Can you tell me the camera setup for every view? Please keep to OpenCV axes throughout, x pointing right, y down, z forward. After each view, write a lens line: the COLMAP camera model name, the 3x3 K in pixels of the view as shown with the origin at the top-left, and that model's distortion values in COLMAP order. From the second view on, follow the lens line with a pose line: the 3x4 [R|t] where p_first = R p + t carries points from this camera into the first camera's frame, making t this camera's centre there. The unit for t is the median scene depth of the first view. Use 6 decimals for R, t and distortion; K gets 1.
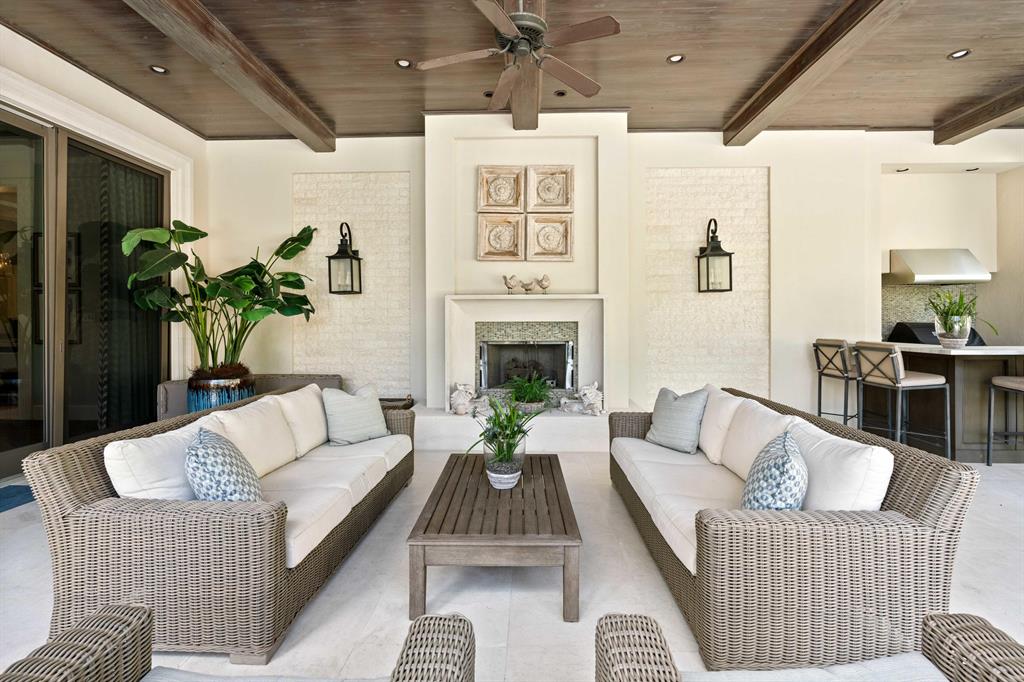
lens RADIAL K [[466.6, 0, 511.6], [0, 466.6, 324.8], [0, 0, 1]] dist [-0.008283, 0.000503]
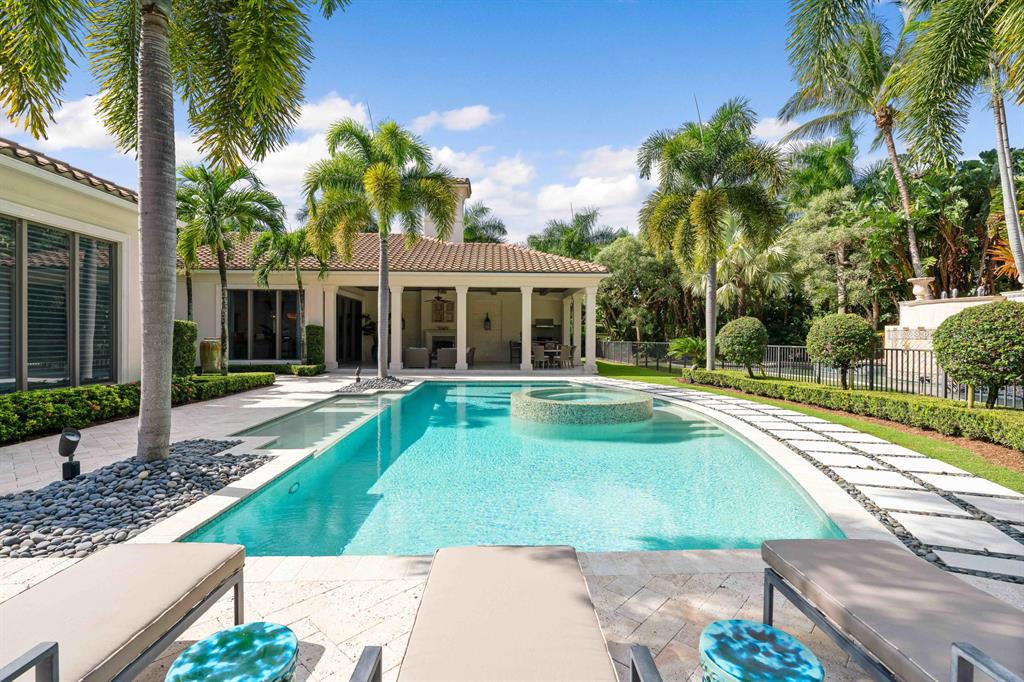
lens RADIAL K [[470.6, 0, 512.0], [0, 470.6, 341.0], [0, 0, 1]] dist [-0.003090, 0.000118]
pose [[0.998203, 0.001181, 0.059904, 0.420957], [-0.001381, 0.999994, 0.003301, 0.027606], [-0.059900, -0.003378, 0.998199, -3.618956]]
